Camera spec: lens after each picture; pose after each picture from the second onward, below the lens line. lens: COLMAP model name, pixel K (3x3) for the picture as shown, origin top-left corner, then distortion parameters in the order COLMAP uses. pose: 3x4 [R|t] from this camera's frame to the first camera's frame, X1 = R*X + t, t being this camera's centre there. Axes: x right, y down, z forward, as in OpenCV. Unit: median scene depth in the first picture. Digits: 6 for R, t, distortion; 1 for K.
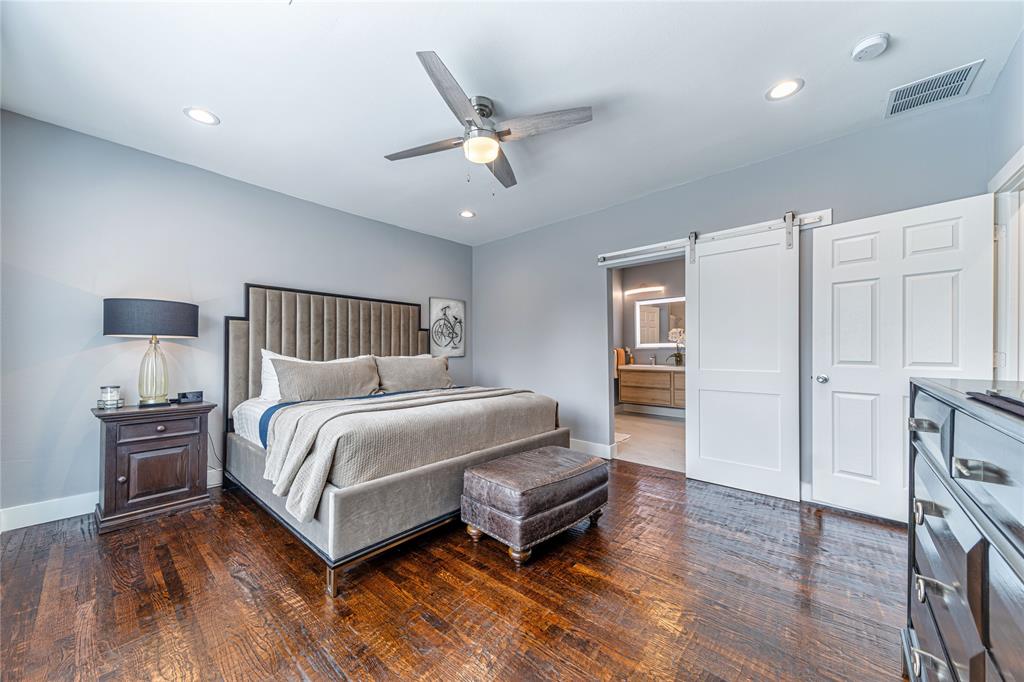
lens RADIAL K [[365.5, 0, 509.9], [0, 365.5, 351.3], [0, 0, 1]] dist [0.000291, -0.000026]
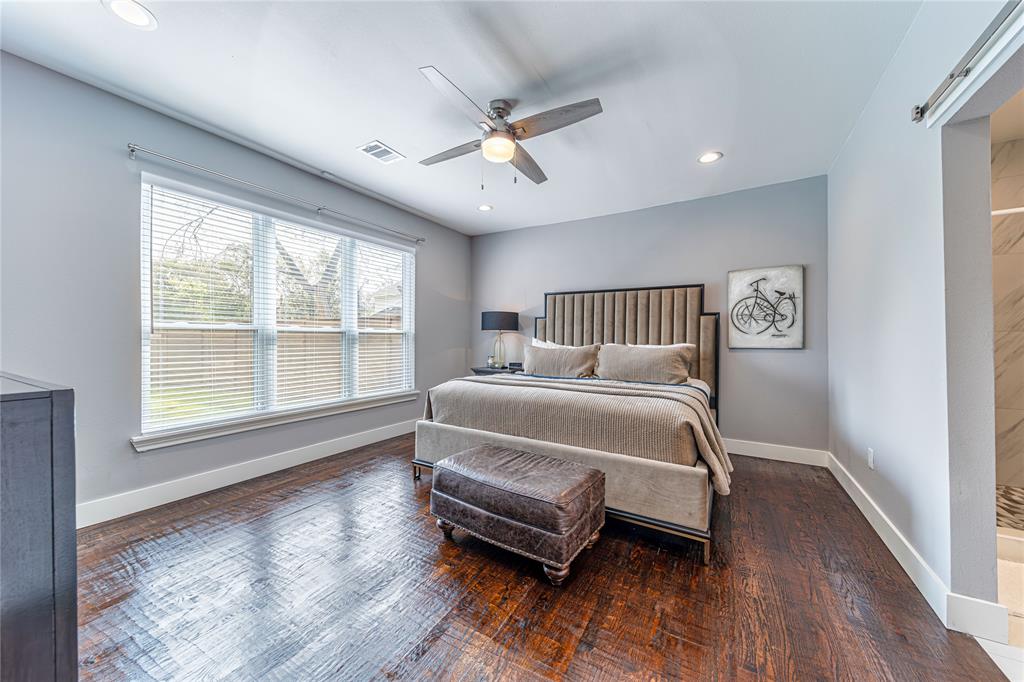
lens RADIAL K [[357.3, 0, 514.8], [0, 357.3, 338.4], [0, 0, 1]] dist [0.003091, 0.000280]
pose [[0.186525, 0.005487, -0.982435, 0.456049], [-0.003926, 0.999981, 0.004839, -0.005901], [0.982442, 0.002954, 0.186543, 0.400630]]
